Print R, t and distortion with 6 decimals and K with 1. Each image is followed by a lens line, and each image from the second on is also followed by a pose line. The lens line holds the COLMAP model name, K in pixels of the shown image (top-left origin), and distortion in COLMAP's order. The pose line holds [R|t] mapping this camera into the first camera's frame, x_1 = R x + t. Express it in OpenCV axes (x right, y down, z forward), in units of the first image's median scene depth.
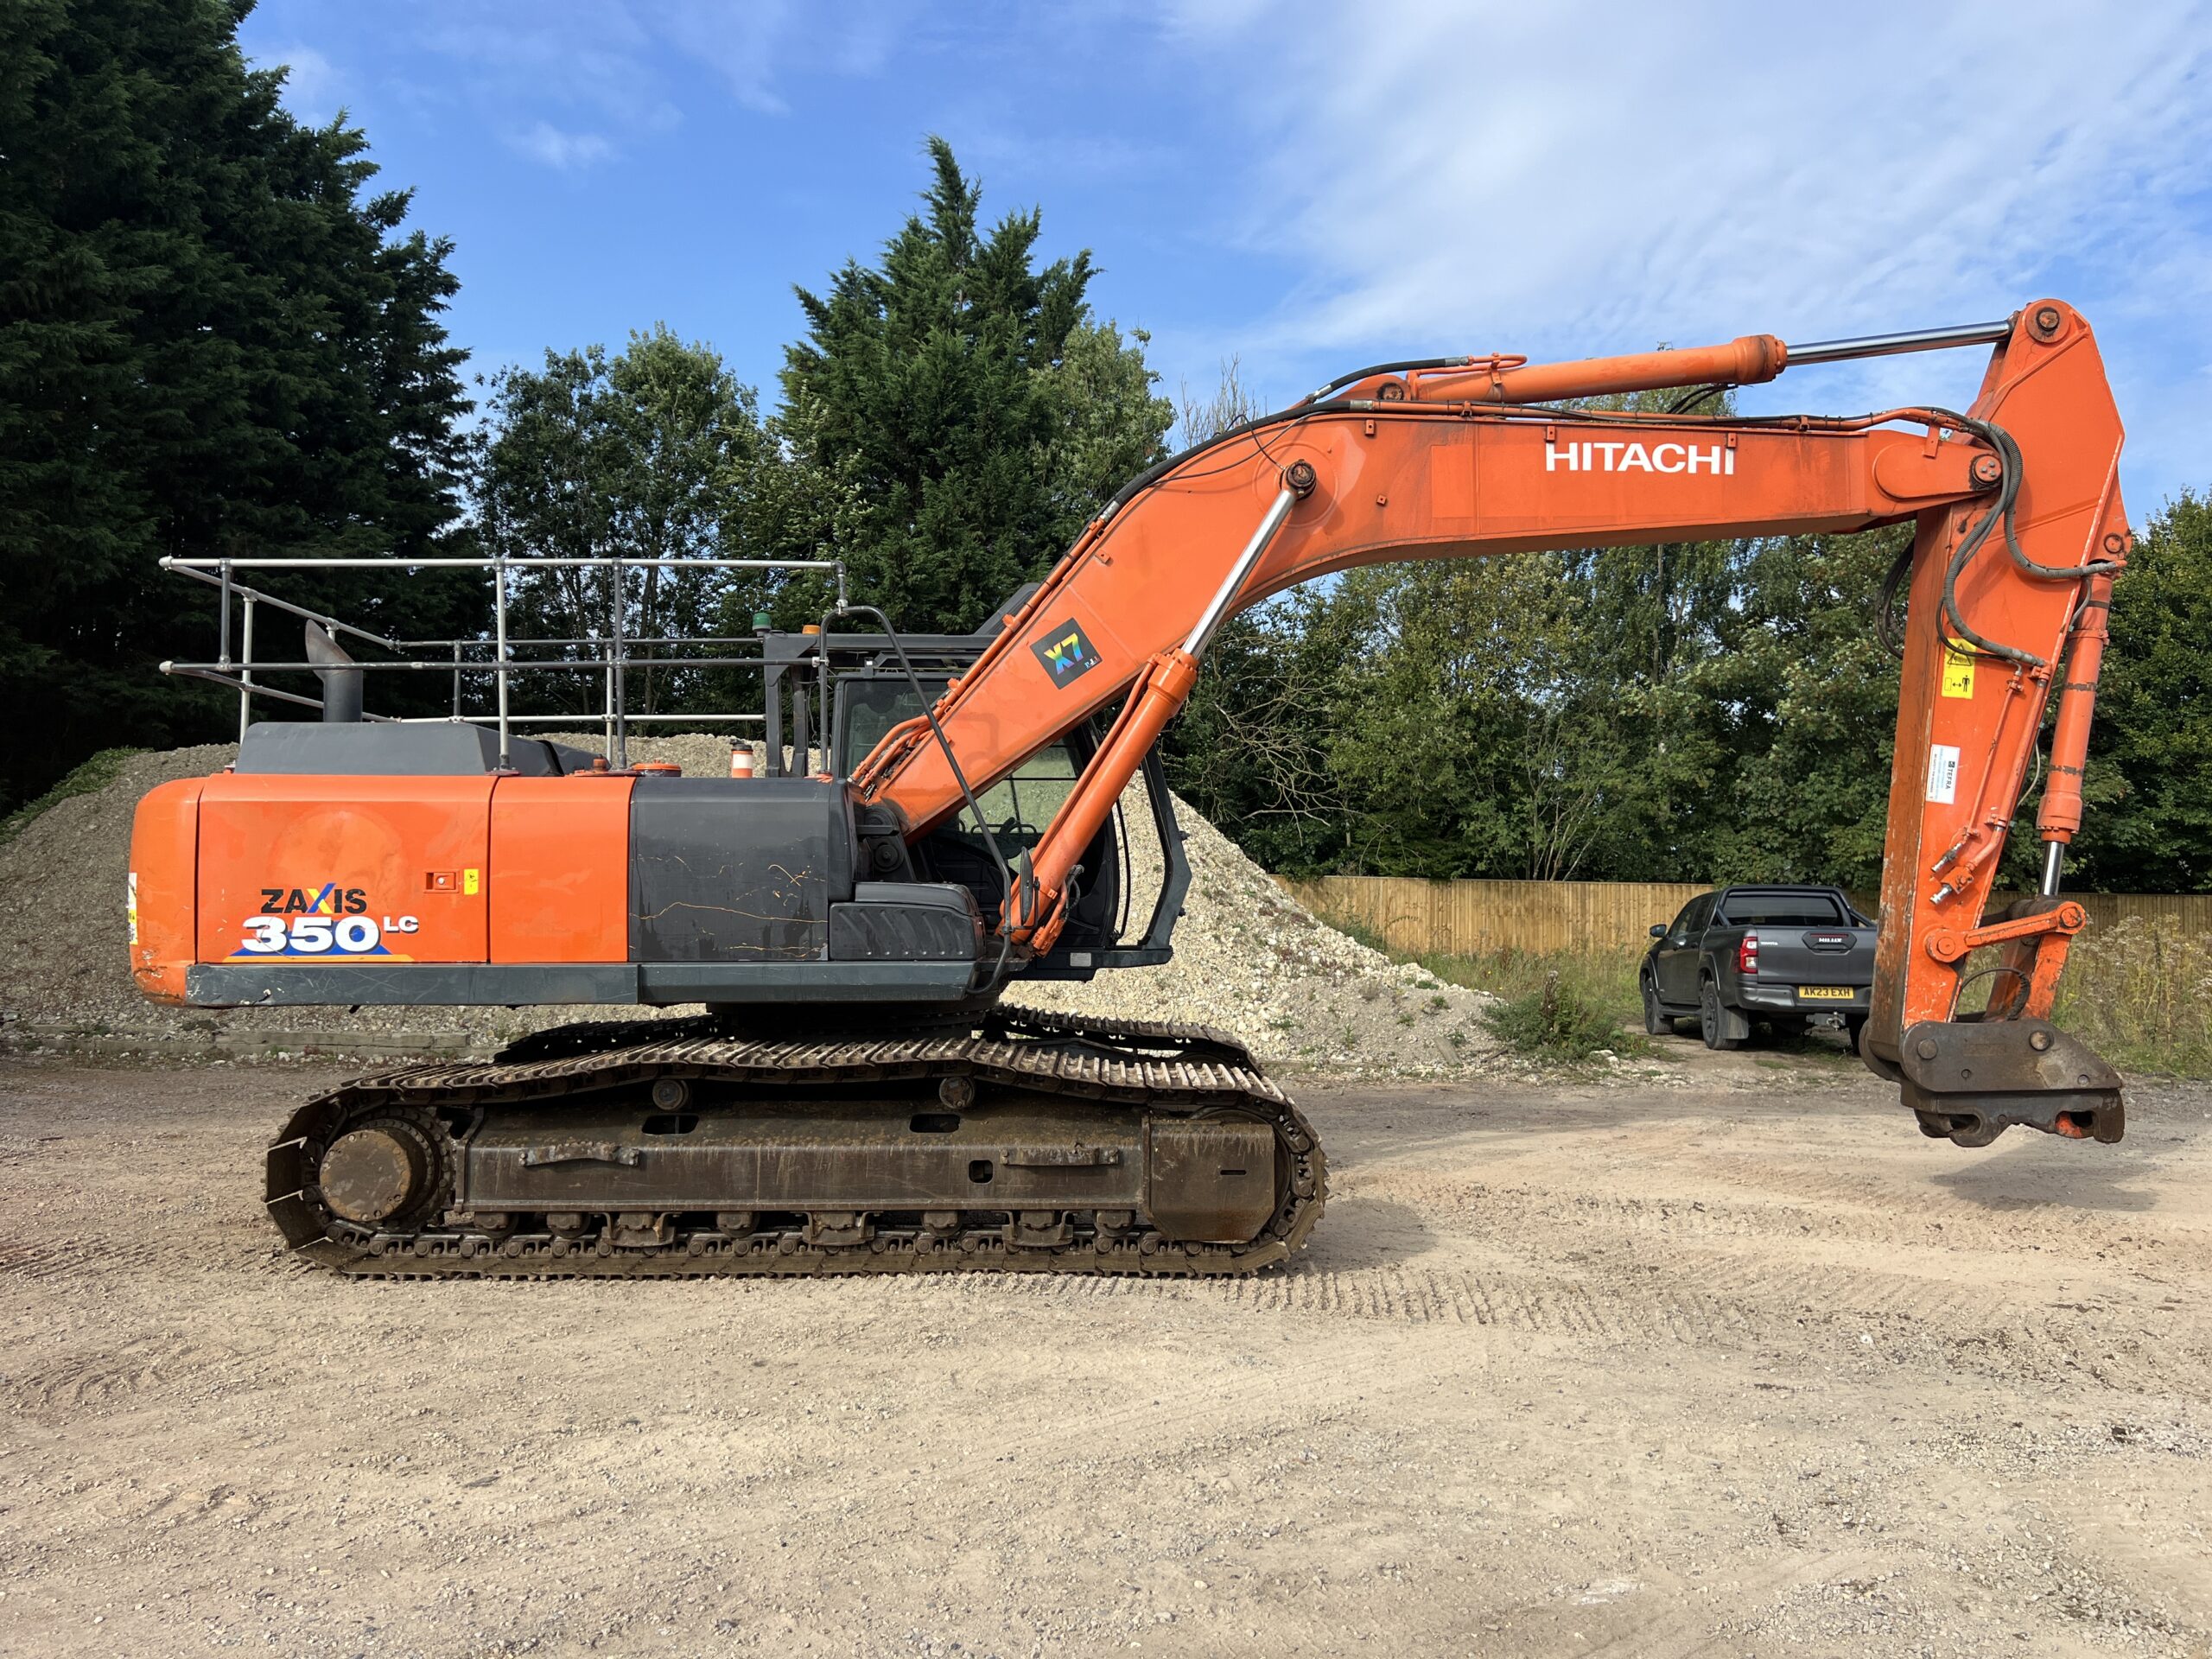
lens RADIAL K [[1664.6, 0, 1106.0], [0, 1664.6, 829.5], [0, 0, 1]] dist [0.093710, -0.108539]
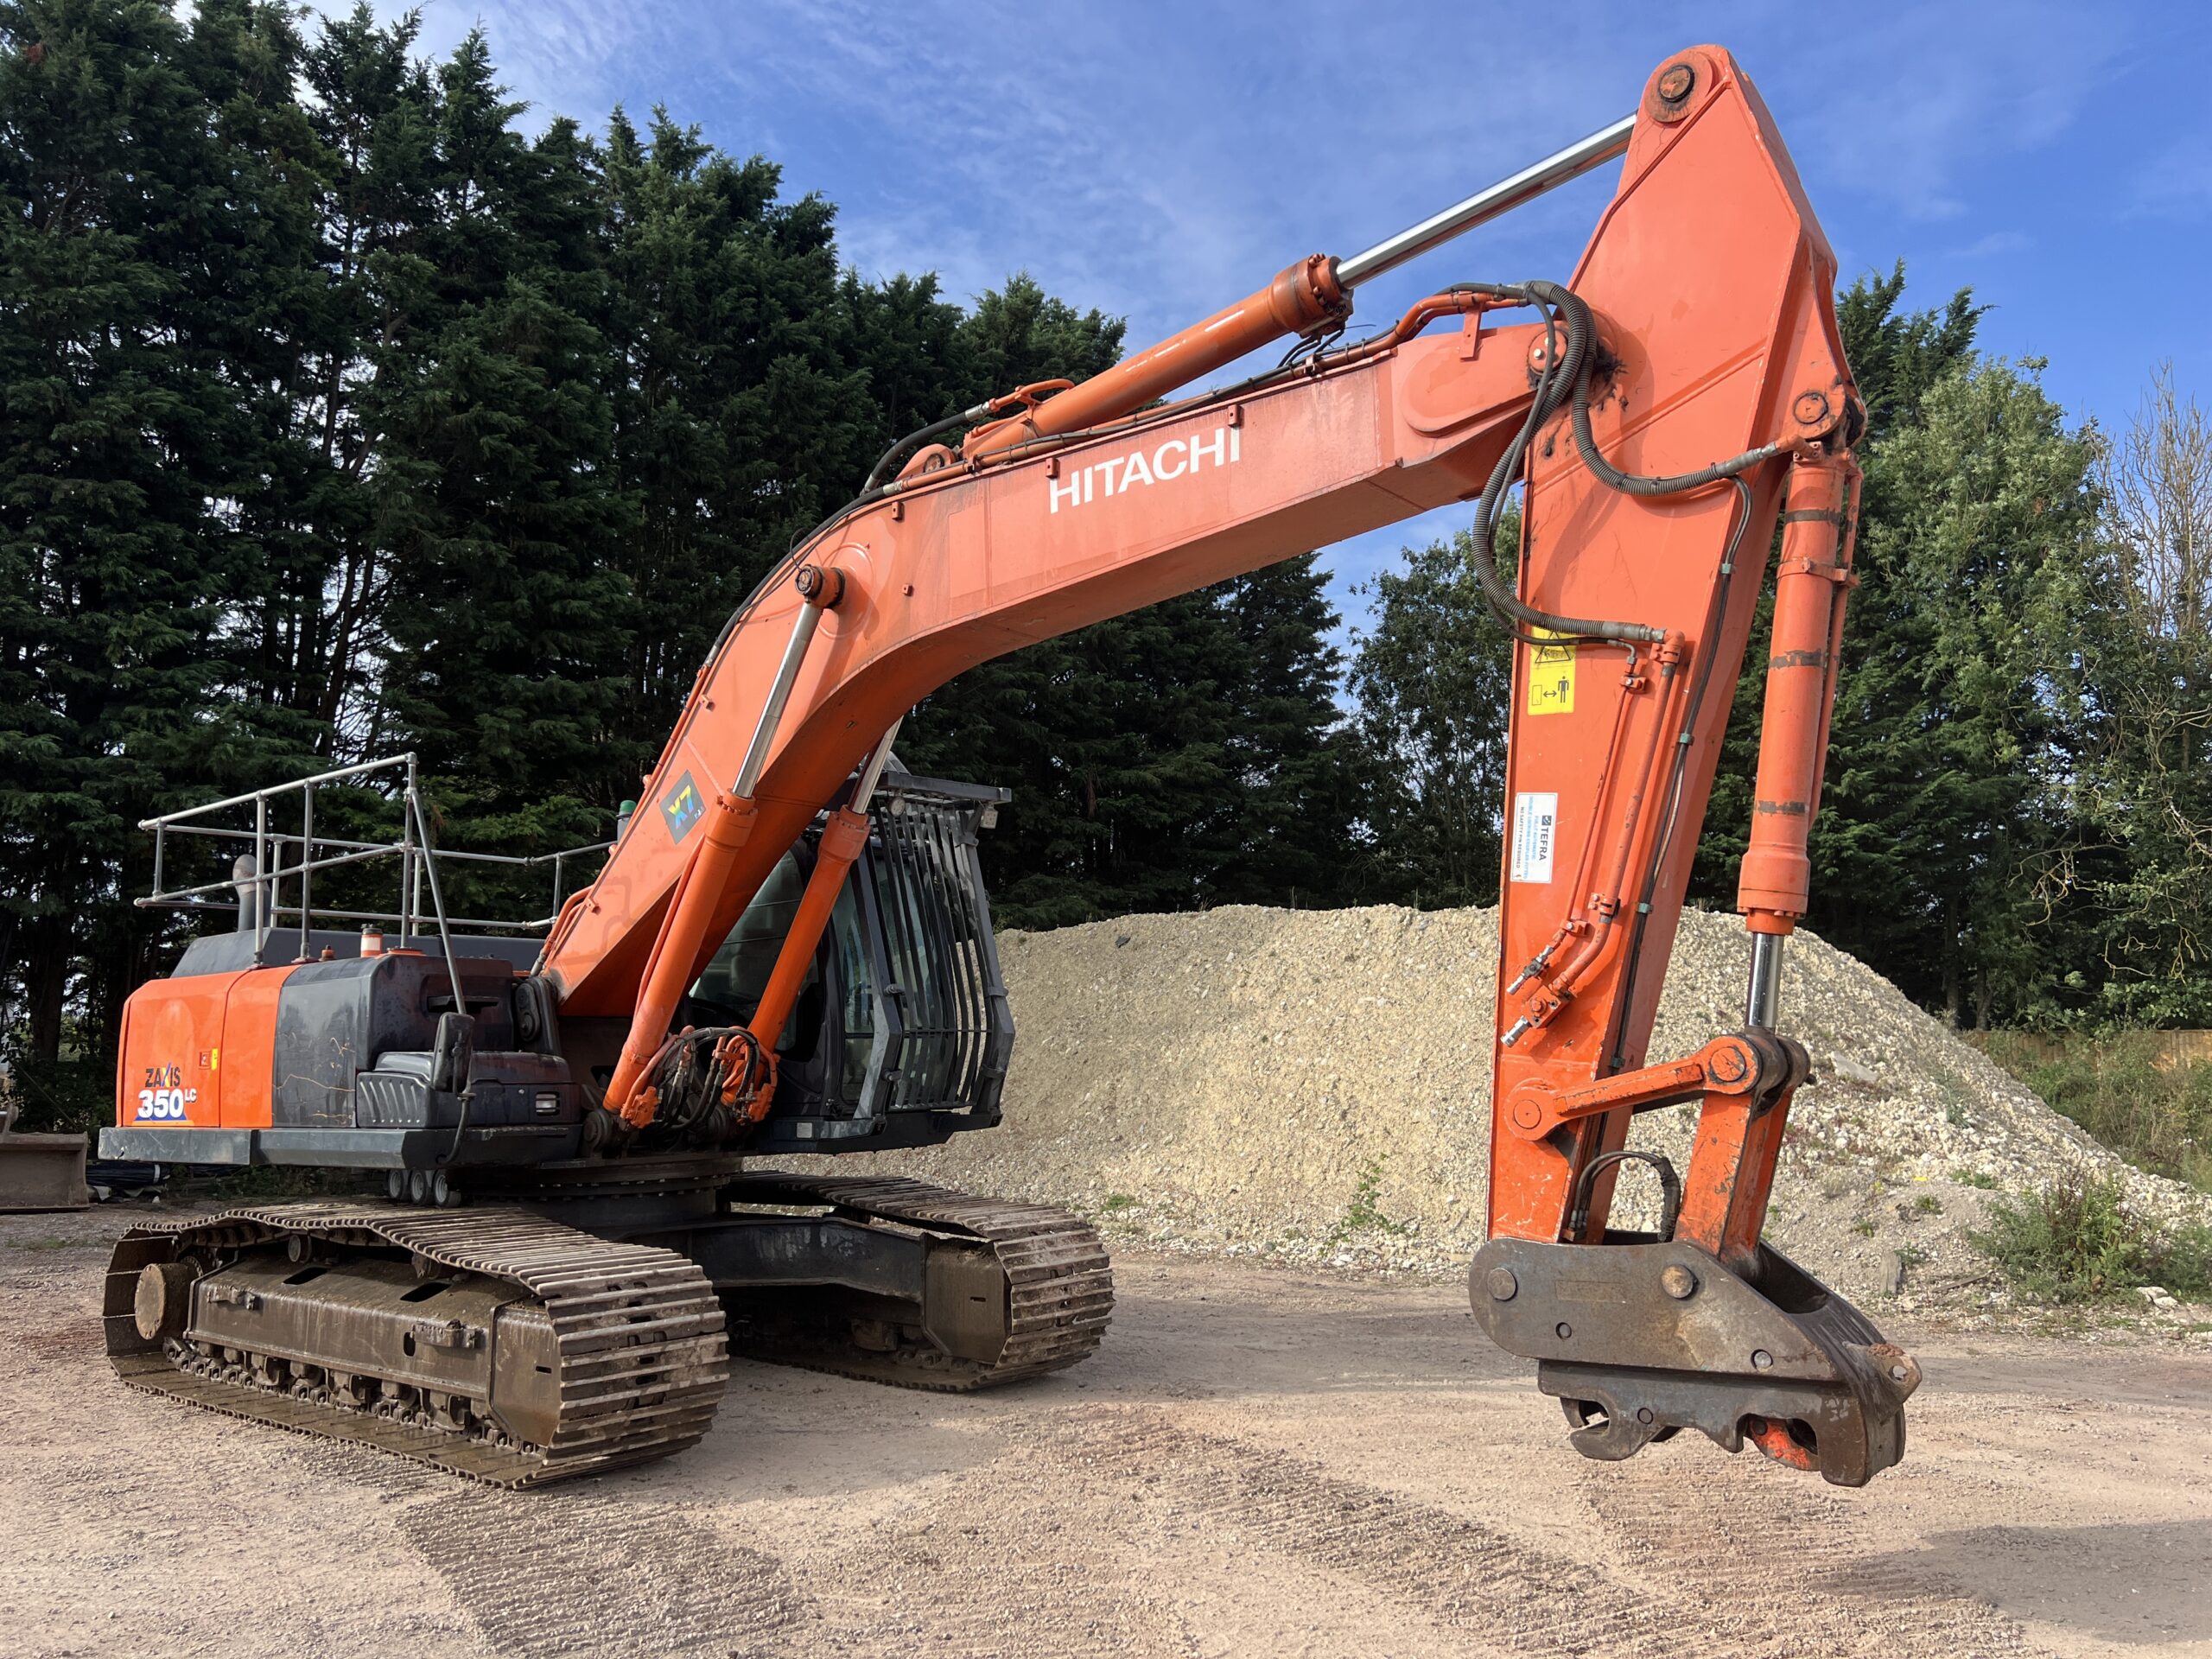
lens RADIAL K [[1664.6, 0, 1106.0], [0, 1664.6, 829.5], [0, 0, 1]] dist [0.093710, -0.108539]
pose [[0.749743, -0.109585, -0.652592, 0.784646], [0.038337, 0.991729, -0.122490, 0.034983], [0.660618, 0.066818, 0.747743, 0.429829]]
